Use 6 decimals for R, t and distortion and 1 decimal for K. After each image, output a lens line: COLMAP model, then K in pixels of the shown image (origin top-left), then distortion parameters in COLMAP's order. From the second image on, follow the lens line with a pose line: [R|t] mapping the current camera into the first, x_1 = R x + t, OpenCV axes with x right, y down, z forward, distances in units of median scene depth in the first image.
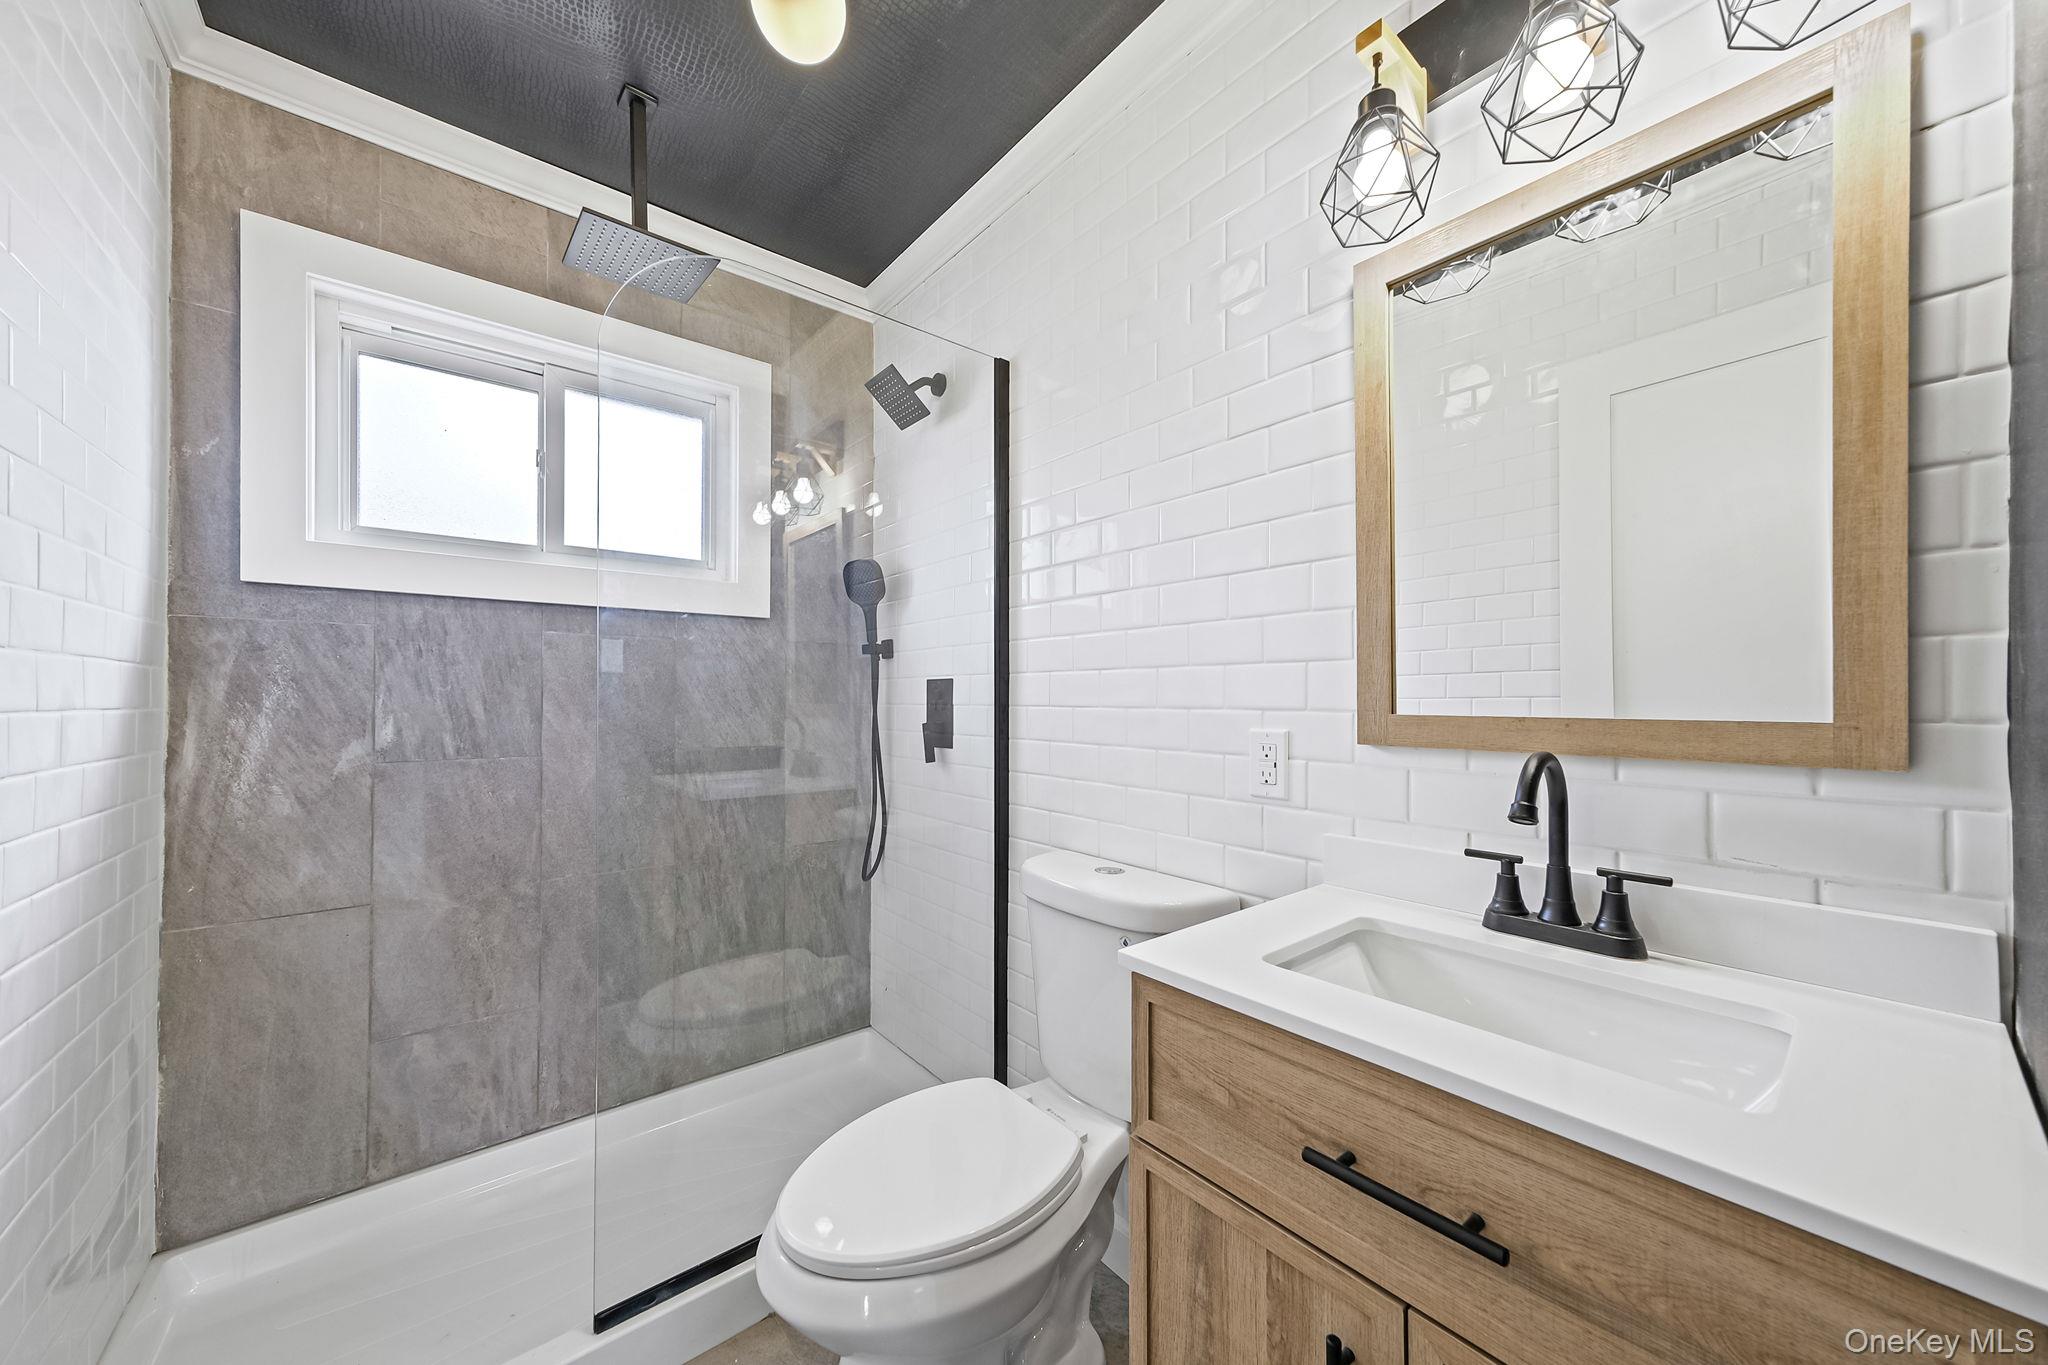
lens RADIAL K [[703.4, 0, 1031.1], [0, 703.4, 679.1], [0, 0, 1]] dist [-0.000832, 0.003044]
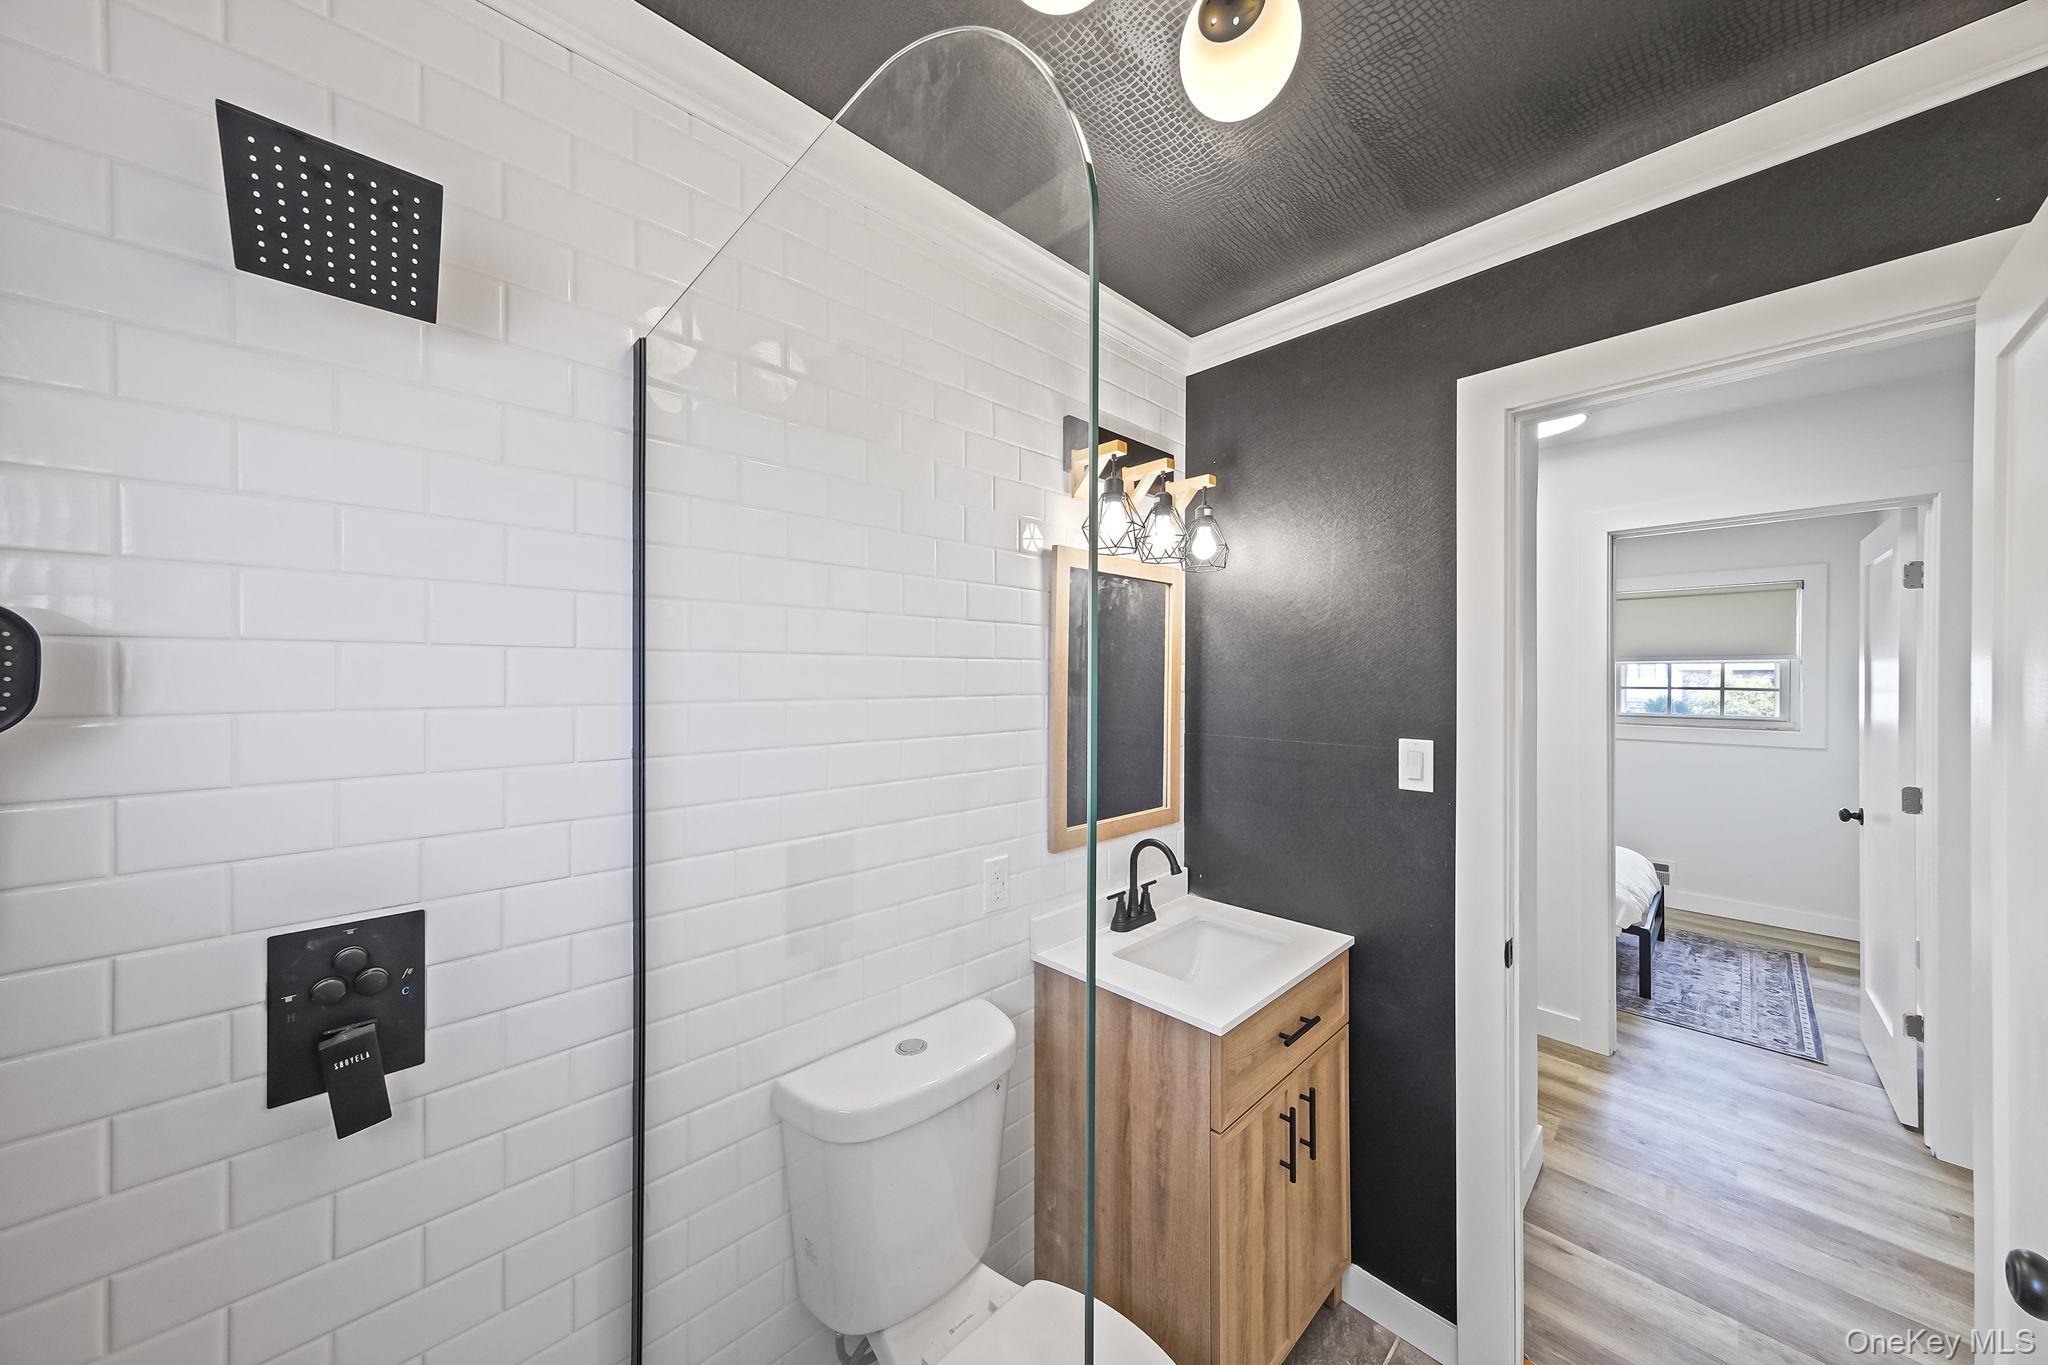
lens RADIAL K [[703.4, 0, 1031.1], [0, 703.4, 679.1], [0, 0, 1]] dist [-0.000832, 0.003044]
pose [[-0.058479, -0.001046, 0.998288, -0.946148], [-0.020462, 0.999791, -0.000151, -0.255984], [-0.998079, -0.020436, -0.058489, 1.012751]]
